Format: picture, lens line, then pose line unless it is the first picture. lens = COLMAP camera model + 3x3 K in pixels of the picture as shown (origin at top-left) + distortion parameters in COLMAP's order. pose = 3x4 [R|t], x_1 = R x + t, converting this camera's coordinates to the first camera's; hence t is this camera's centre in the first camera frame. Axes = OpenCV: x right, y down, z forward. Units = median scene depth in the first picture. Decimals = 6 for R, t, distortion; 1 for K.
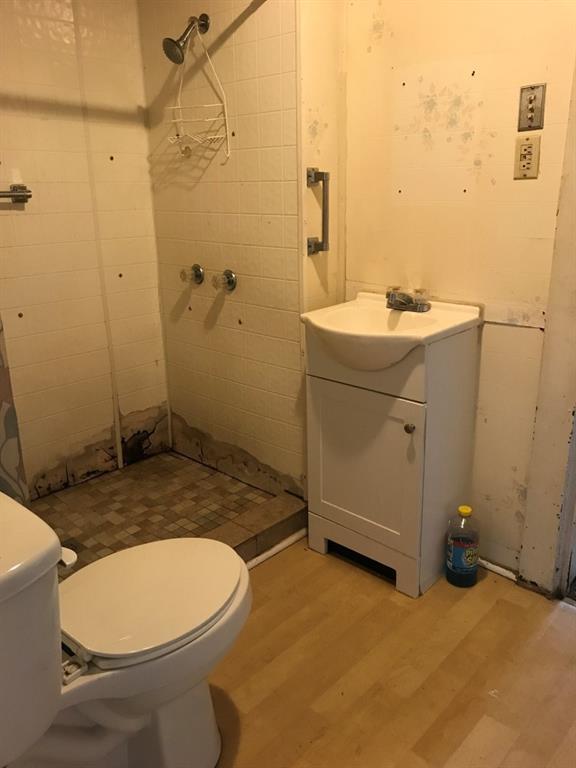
lens RADIAL K [[635.2, 0, 289.5], [0, 635.2, 380.0], [0, 0, 1]] dist [0.027392, -0.057436]
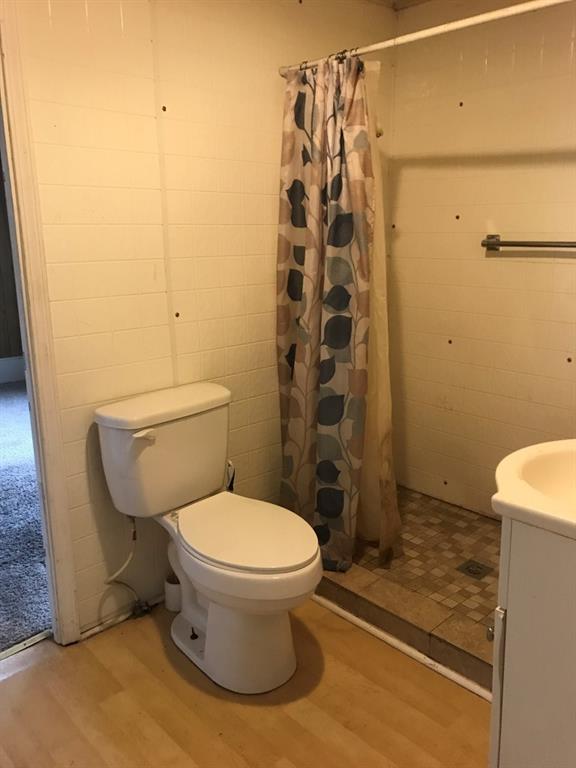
lens RADIAL K [[635.2, 0, 289.5], [0, 635.2, 380.0], [0, 0, 1]] dist [0.027392, -0.057436]
pose [[-0.070495, 0.243083, -0.967440, 0.697233], [-0.285635, 0.924322, 0.253063, -0.235864], [0.955742, 0.294174, 0.004273, 0.677886]]
